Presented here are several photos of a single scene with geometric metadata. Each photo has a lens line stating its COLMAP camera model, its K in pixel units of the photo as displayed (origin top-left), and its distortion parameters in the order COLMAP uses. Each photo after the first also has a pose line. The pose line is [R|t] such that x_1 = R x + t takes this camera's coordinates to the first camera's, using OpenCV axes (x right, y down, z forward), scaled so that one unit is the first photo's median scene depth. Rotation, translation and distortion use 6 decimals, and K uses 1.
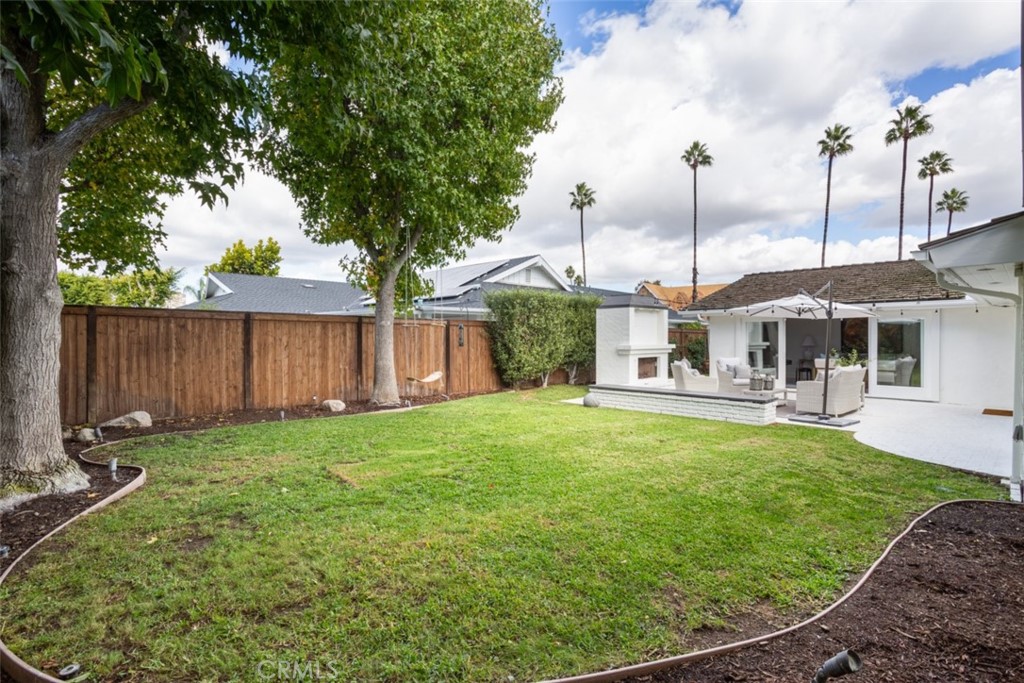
lens RADIAL K [[494.2, 0, 514.1], [0, 494.2, 337.8], [0, 0, 1]] dist [-0.011591, 0.008812]
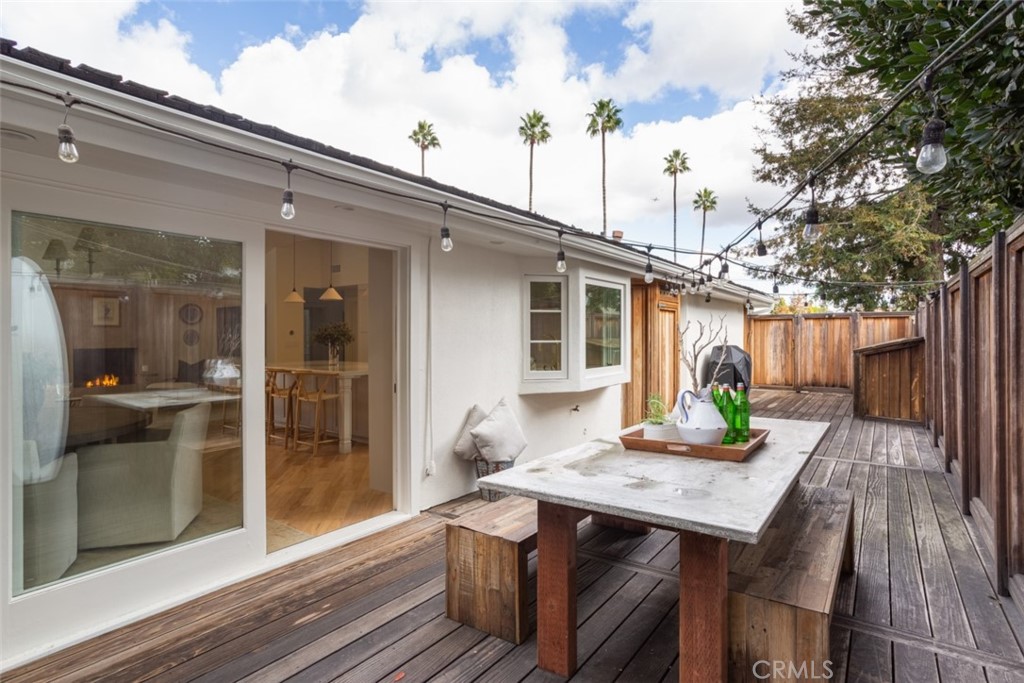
lens RADIAL K [[519.0, 0, 511.9], [0, 519.0, 342.9], [0, 0, 1]] dist [-0.024155, 0.001578]
pose [[0.983045, -0.004260, 0.183315, 1.254793], [0.000223, 0.999757, 0.022039, -0.001695], [-0.183364, -0.021625, 0.982807, 0.002162]]
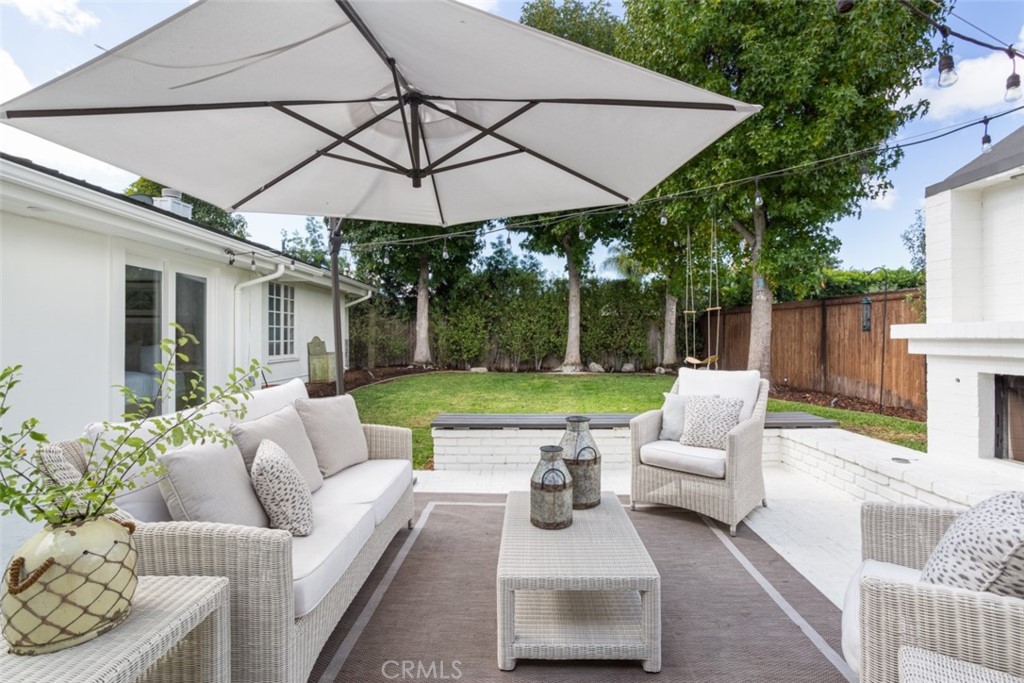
lens RADIAL K [[519.0, 0, 517.9], [0, 519.0, 338.8], [0, 0, 1]] dist [-0.024155, 0.001578]
pose [[-0.705515, 0.002990, -0.708688, 0.573163], [0.004881, 0.999988, -0.000641, 0.020526], [0.708678, -0.003911, -0.705521, 0.957847]]
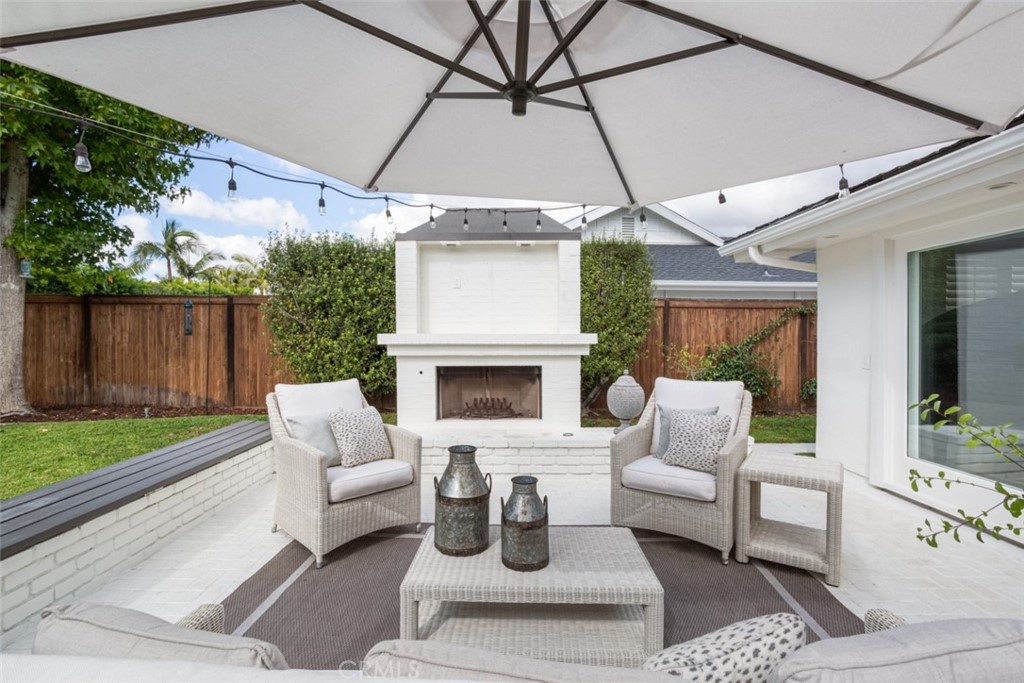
lens RADIAL K [[494.2, 0, 504.2], [0, 494.2, 336.2], [0, 0, 1]] dist [-0.011591, 0.008812]
pose [[0.727717, 0.005331, -0.685856, 0.526779], [0.002935, 0.999936, 0.010887, 0.010979], [0.685871, -0.009936, 0.727655, 0.695112]]
